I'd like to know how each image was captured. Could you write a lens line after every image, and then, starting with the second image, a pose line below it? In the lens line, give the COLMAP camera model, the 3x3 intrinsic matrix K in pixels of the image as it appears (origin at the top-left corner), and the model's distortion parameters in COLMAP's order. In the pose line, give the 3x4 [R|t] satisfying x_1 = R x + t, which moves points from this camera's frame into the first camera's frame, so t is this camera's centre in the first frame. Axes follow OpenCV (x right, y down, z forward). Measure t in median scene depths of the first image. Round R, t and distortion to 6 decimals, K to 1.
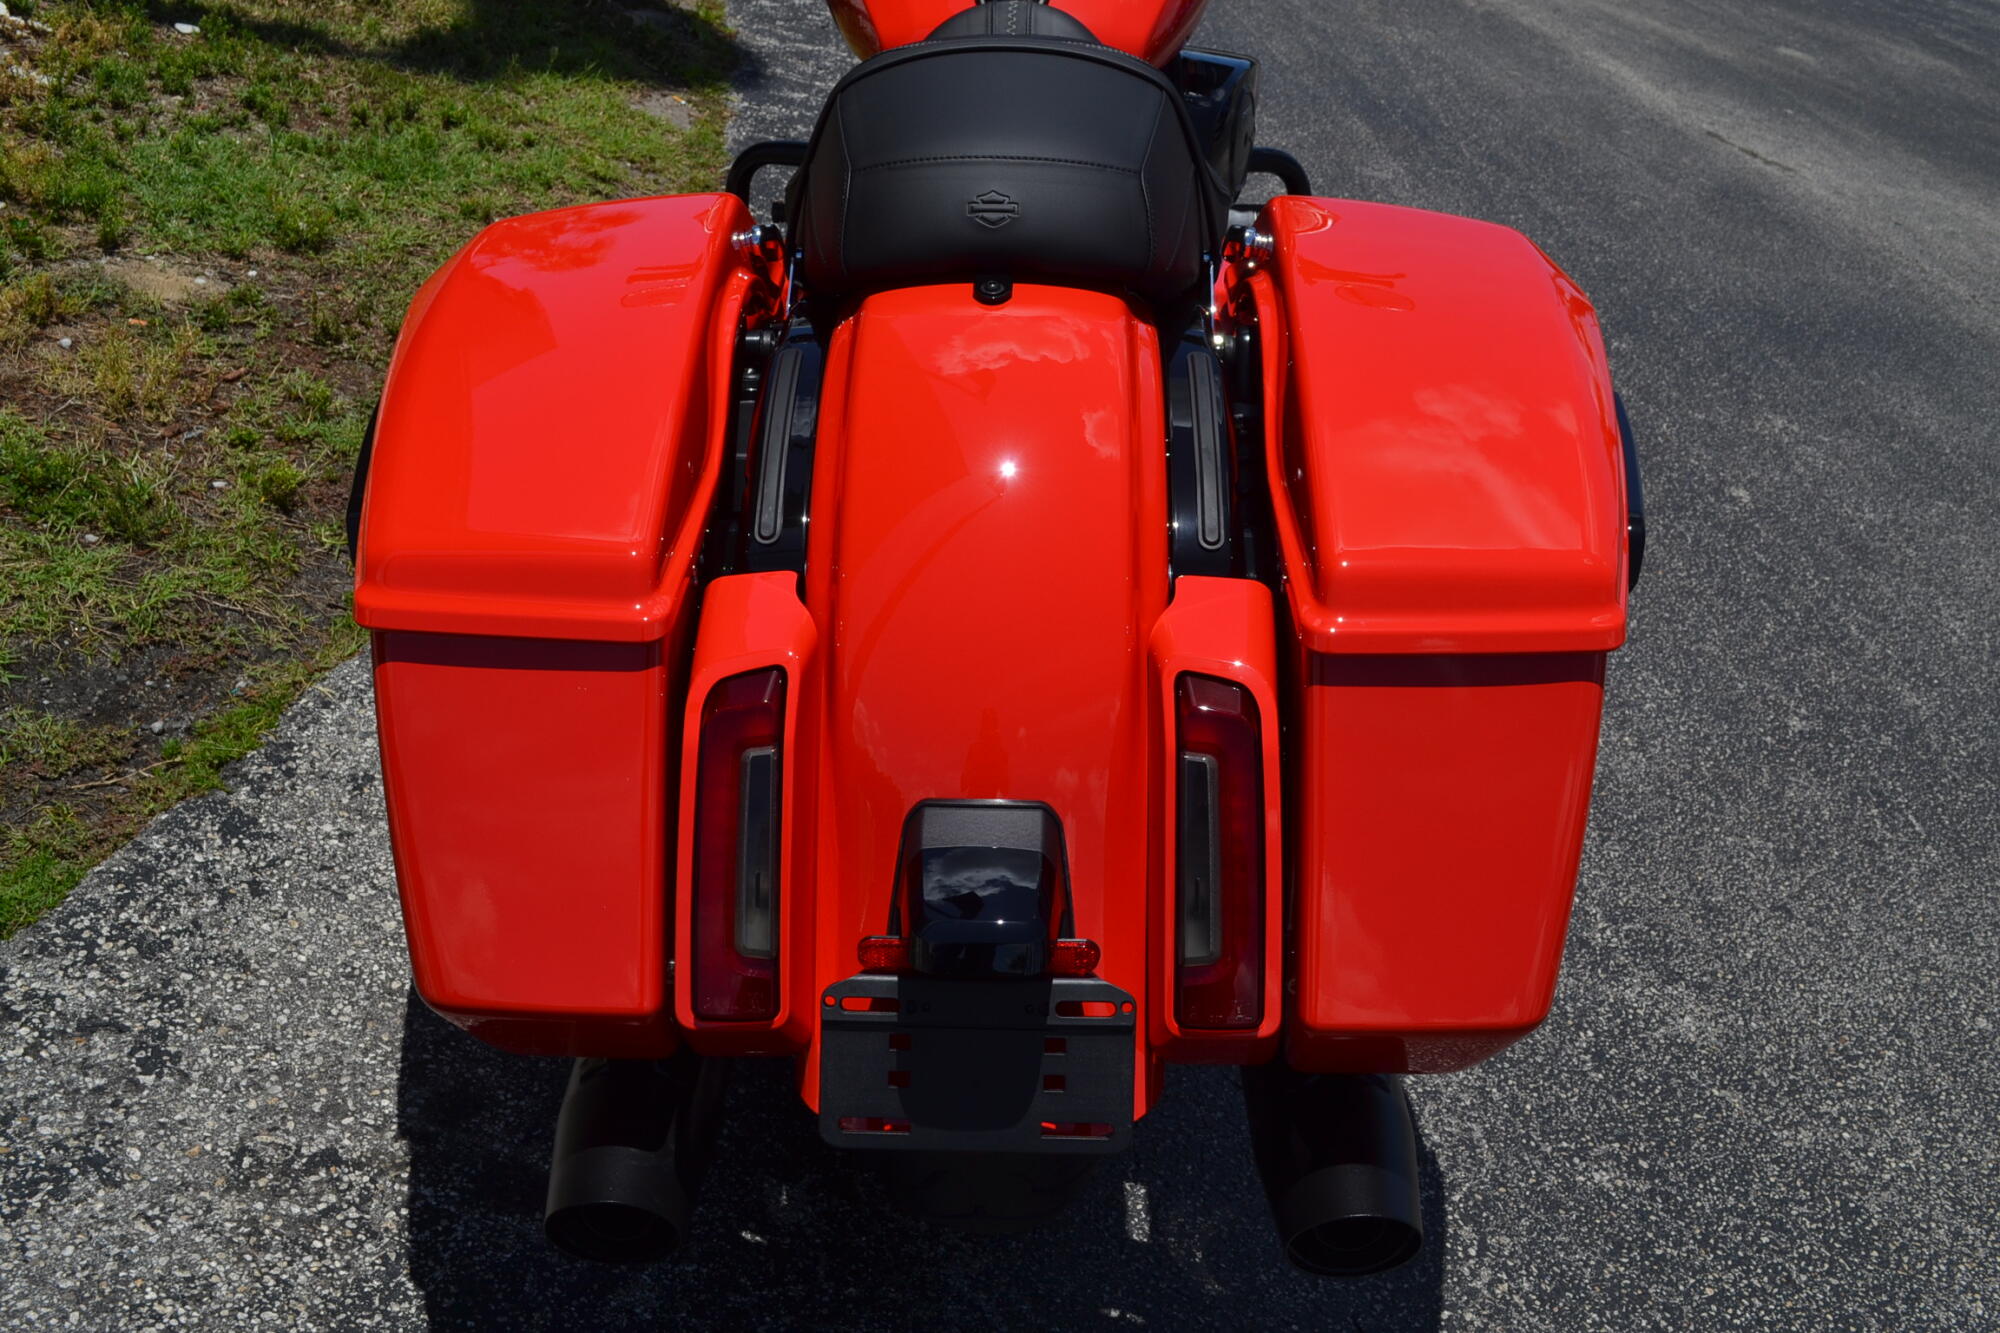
lens RADIAL K [[2251.5, 0, 1008.4], [0, 2251.5, 666.1], [0, 0, 1]] dist [-0.048614, 0.000000]
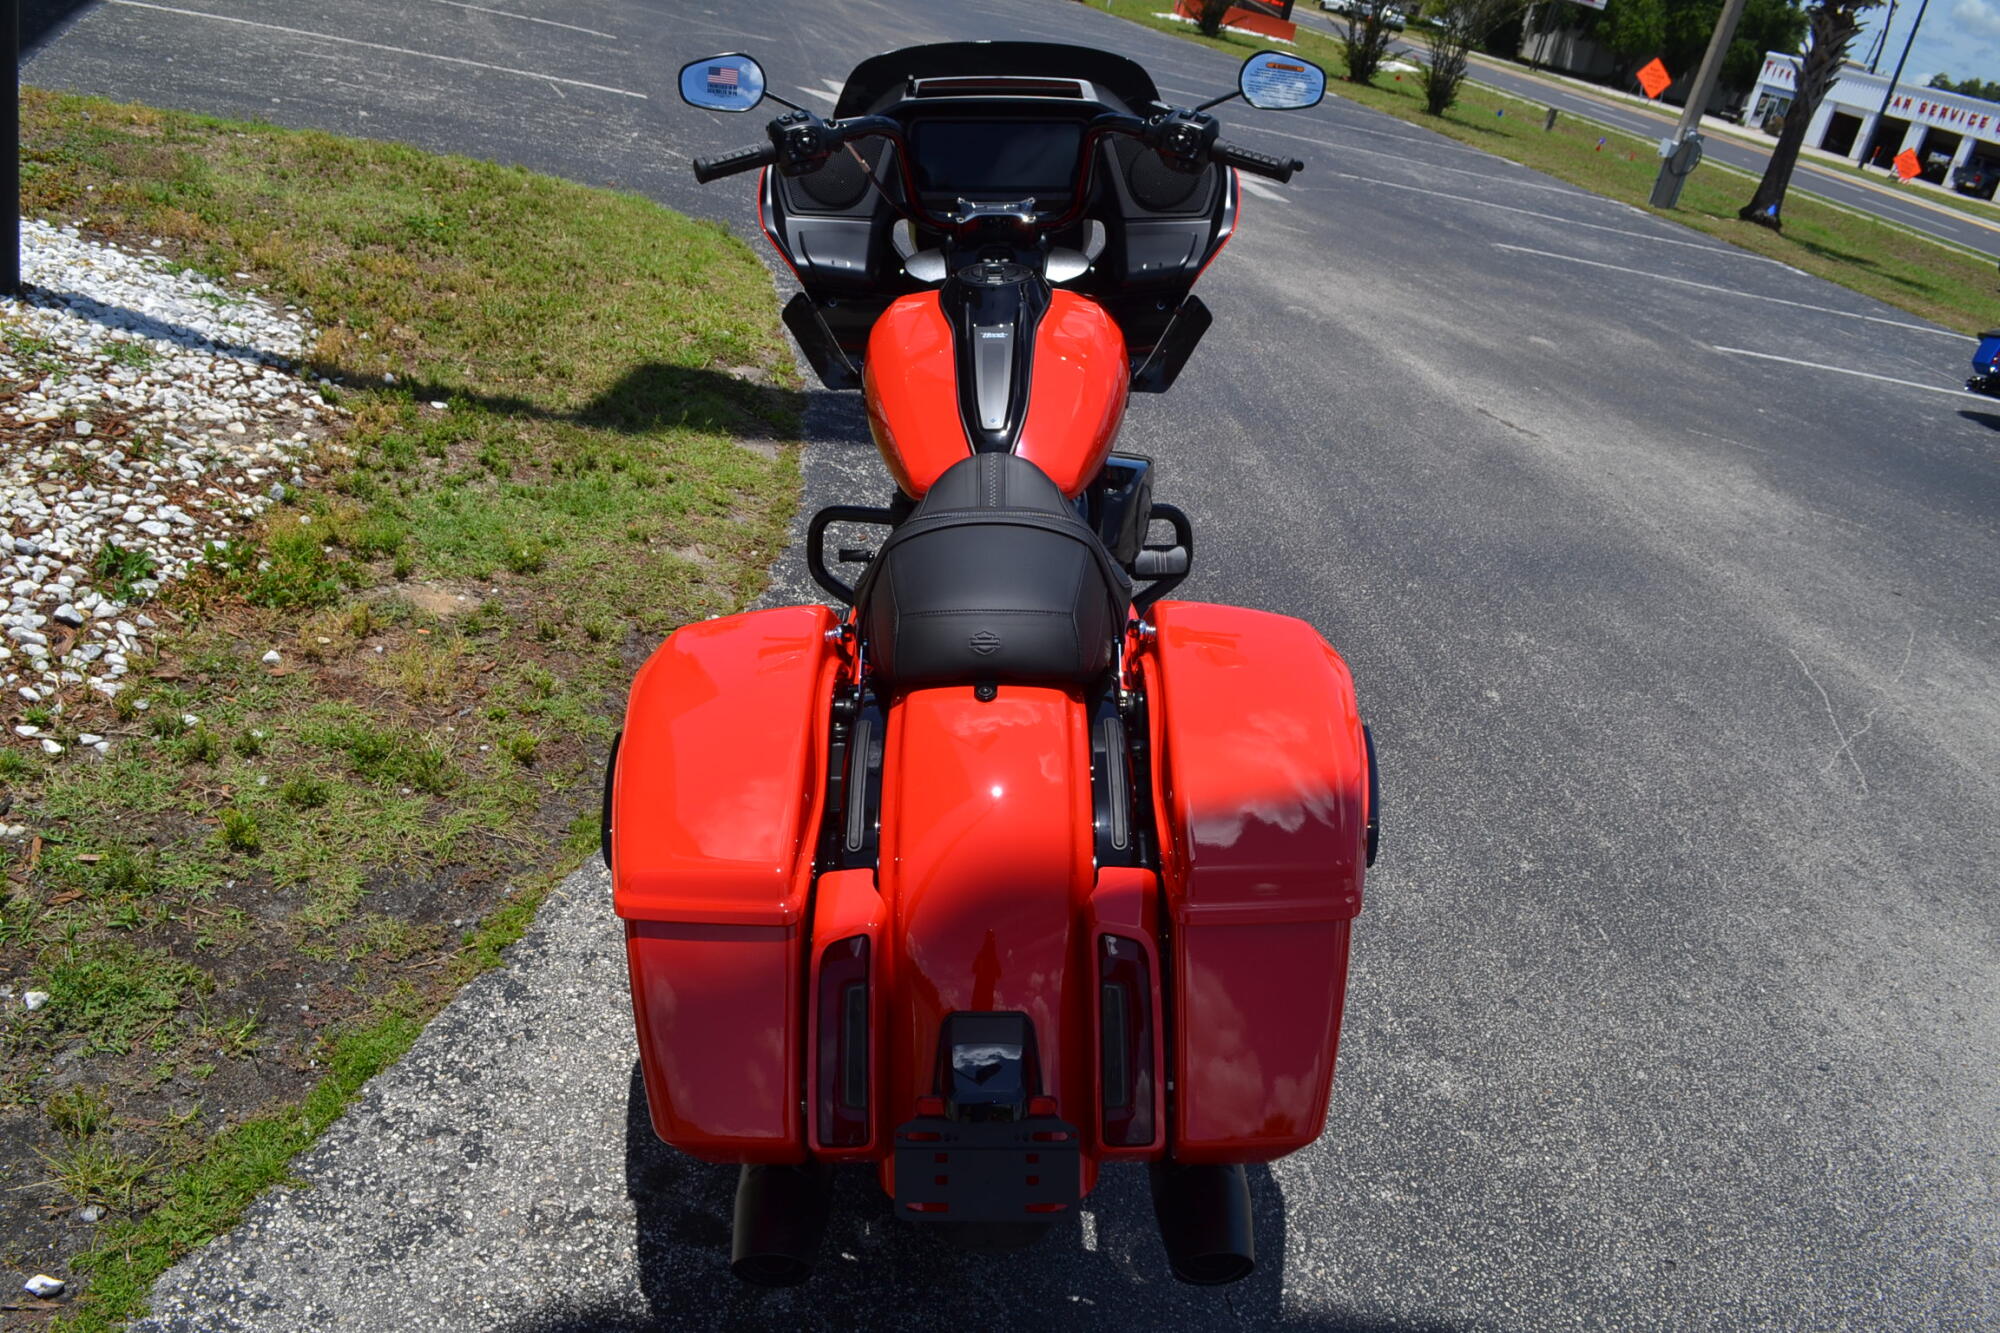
lens RADIAL K [[1659.8, 0, 994.1], [0, 1659.8, 671.4], [0, 0, 1]] dist [-0.082006, 0.009095]
pose [[0.999740, -0.022673, -0.002567, 0.001831], [0.022521, 0.998550, -0.048893, -0.078265], [0.003672, 0.048822, 0.998801, -0.146284]]
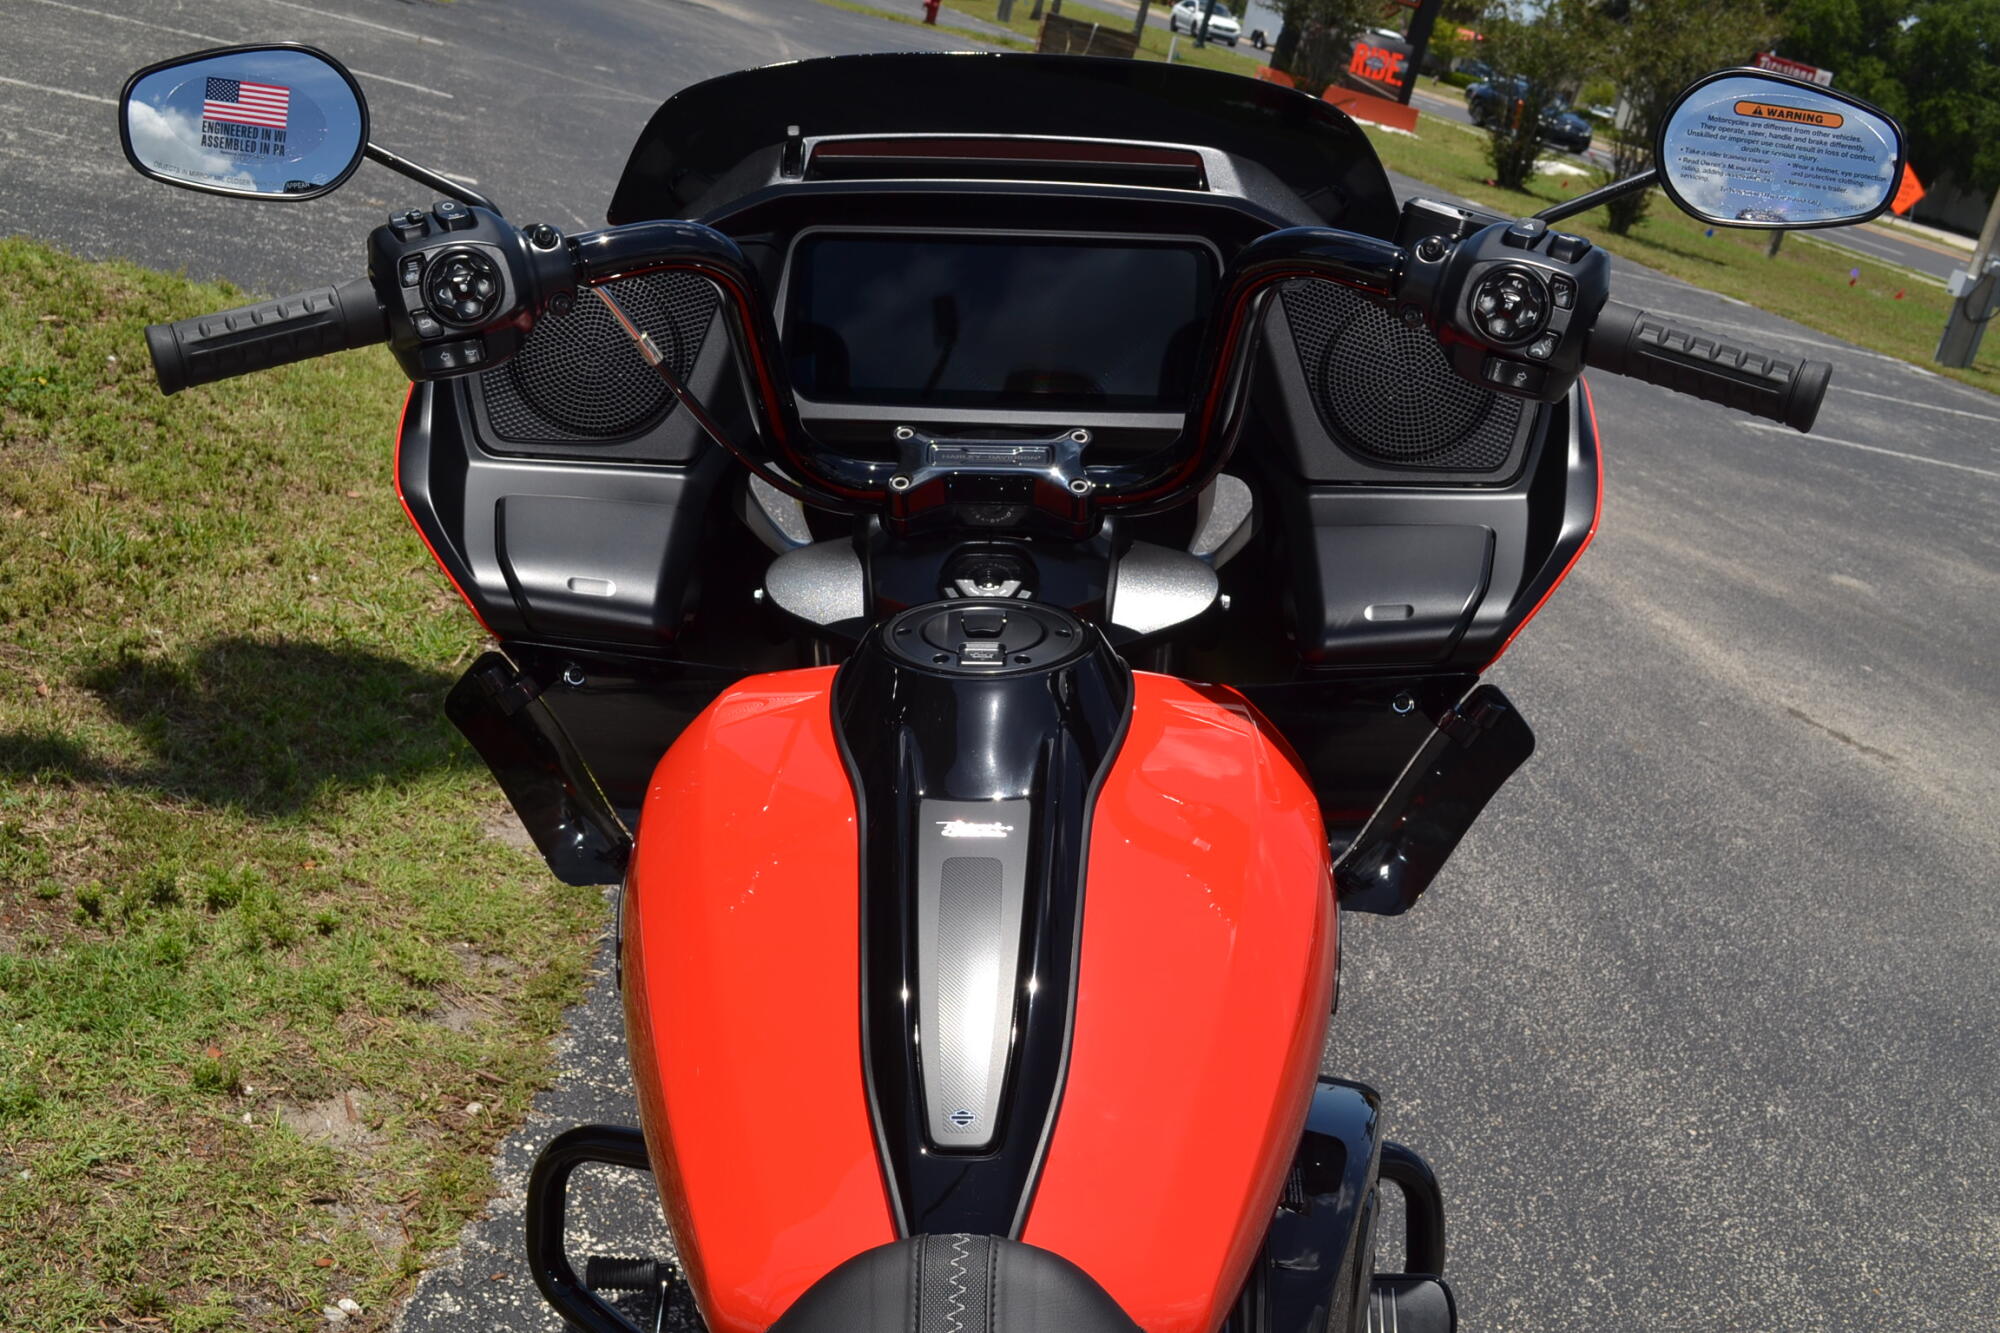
lens RADIAL K [[2251.5, 0, 1024.1], [0, 2251.5, 628.4], [0, 0, 1]] dist [-0.048614, 0.000000]
pose [[0.999916, -0.001498, 0.012871, 0.009282], [0.003978, 0.980805, -0.194951, -0.303113], [-0.012332, 0.194986, 0.980728, 0.420703]]
